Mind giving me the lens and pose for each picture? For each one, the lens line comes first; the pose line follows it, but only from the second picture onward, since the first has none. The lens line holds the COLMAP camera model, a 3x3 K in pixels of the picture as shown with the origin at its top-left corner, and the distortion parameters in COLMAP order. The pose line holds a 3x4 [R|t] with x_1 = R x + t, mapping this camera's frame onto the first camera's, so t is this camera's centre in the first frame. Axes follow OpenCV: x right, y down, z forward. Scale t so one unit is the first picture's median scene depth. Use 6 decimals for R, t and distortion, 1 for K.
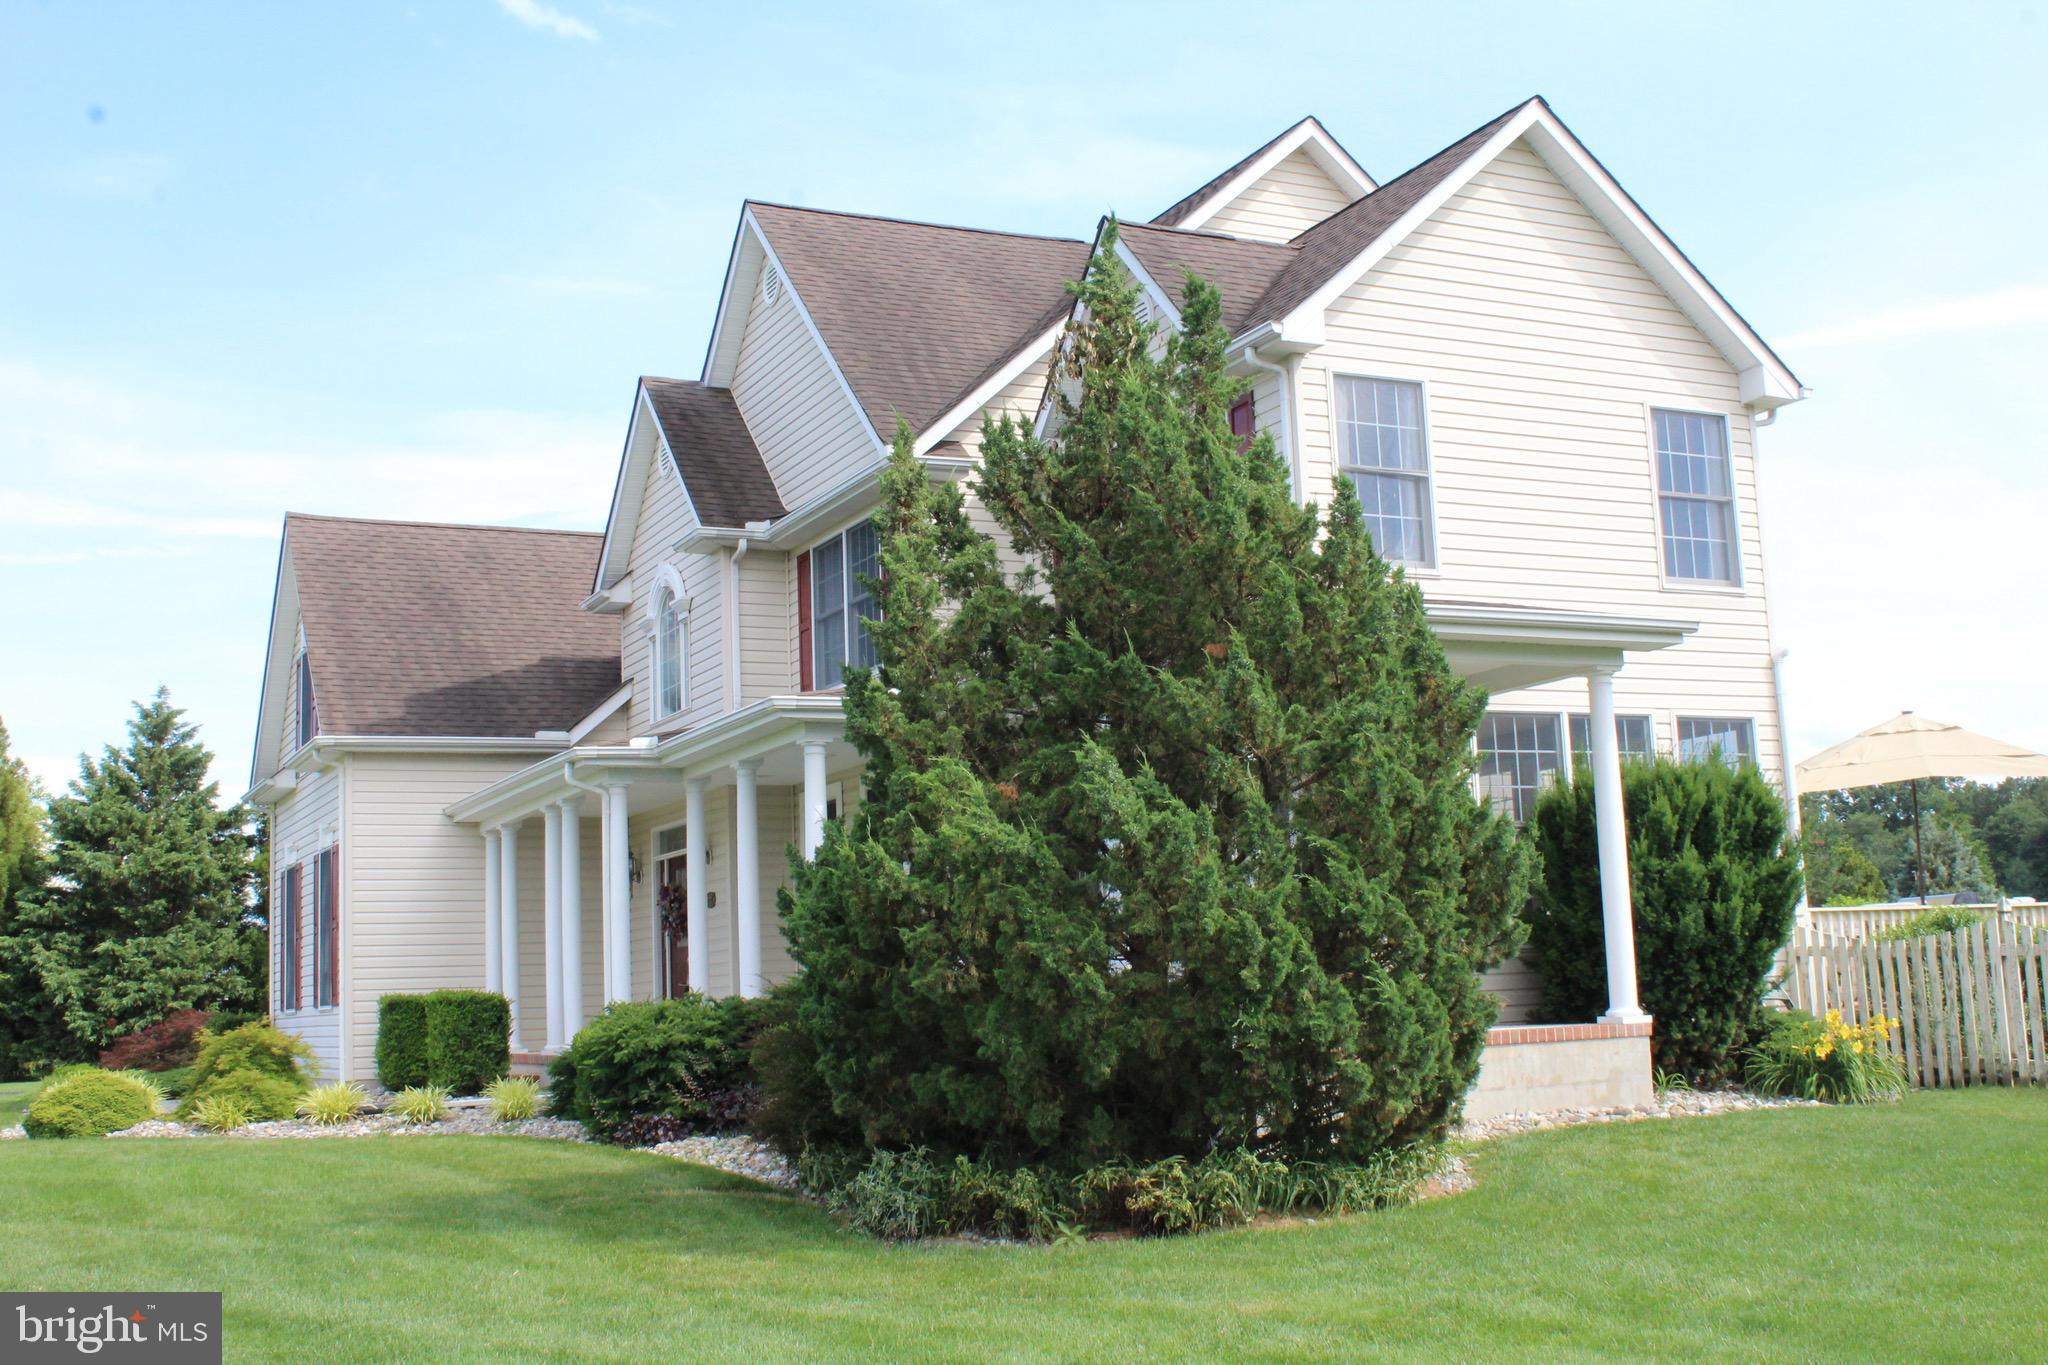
lens RADIAL K [[2219.7, 0, 1034.7], [0, 2219.7, 677.9], [0, 0, 1]] dist [-0.069923, 0.000000]
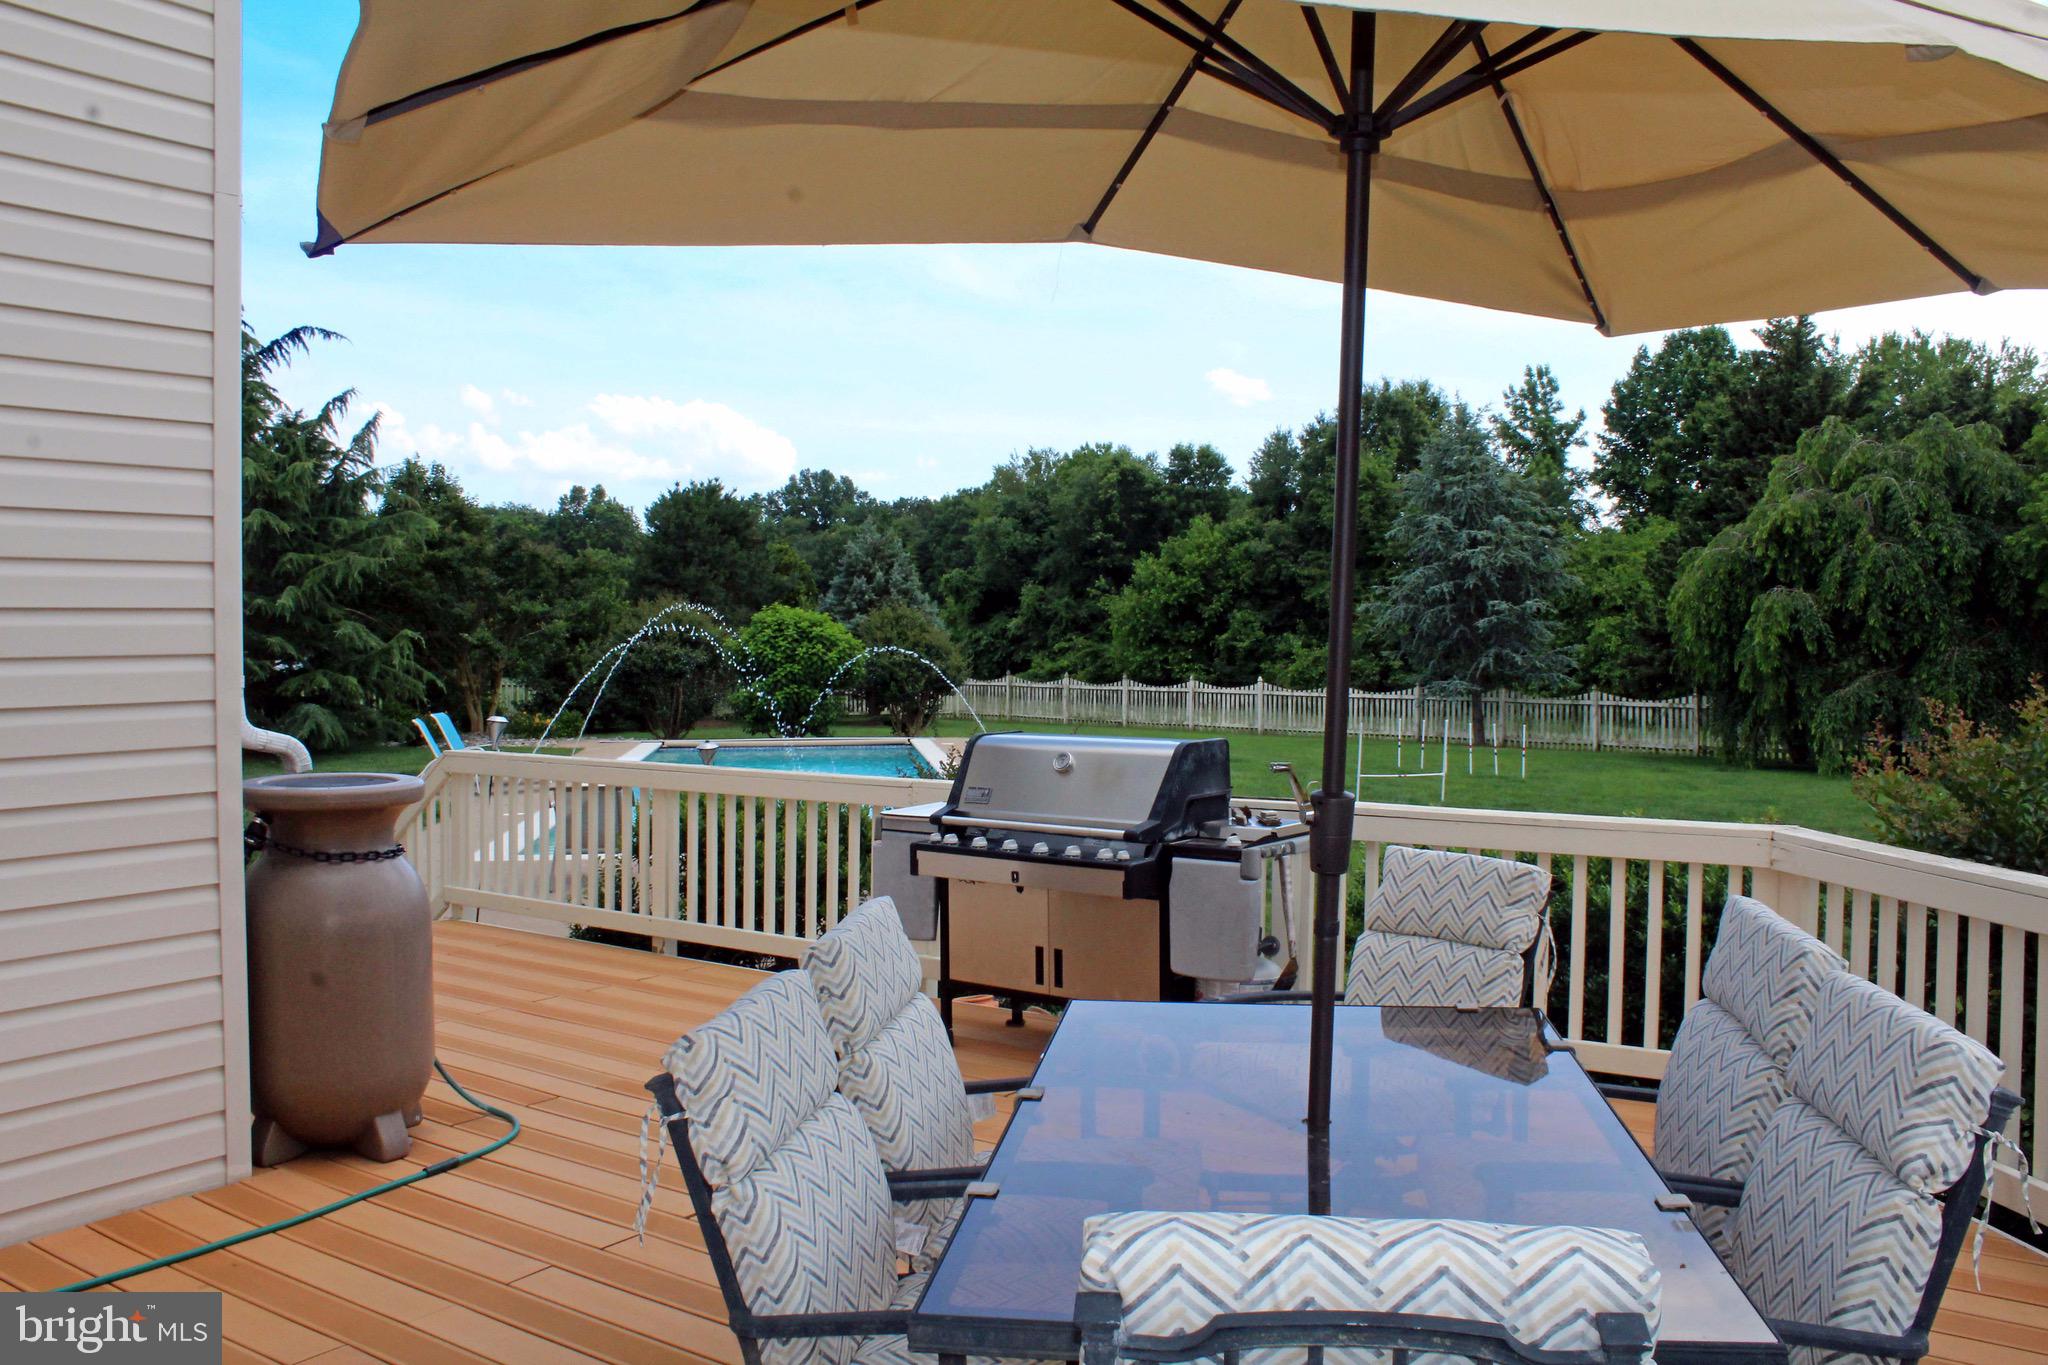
lens RADIAL K [[1719.1, 0, 1008.1], [0, 1719.1, 668.1], [0, 0, 1]] dist [-0.167102, 0.146103]
pose [[0.881599, 0.027459, 0.471200, 0.264180], [-0.101117, 0.986116, 0.131721, 0.054504], [-0.461041, -0.163772, 0.872135, 0.739939]]
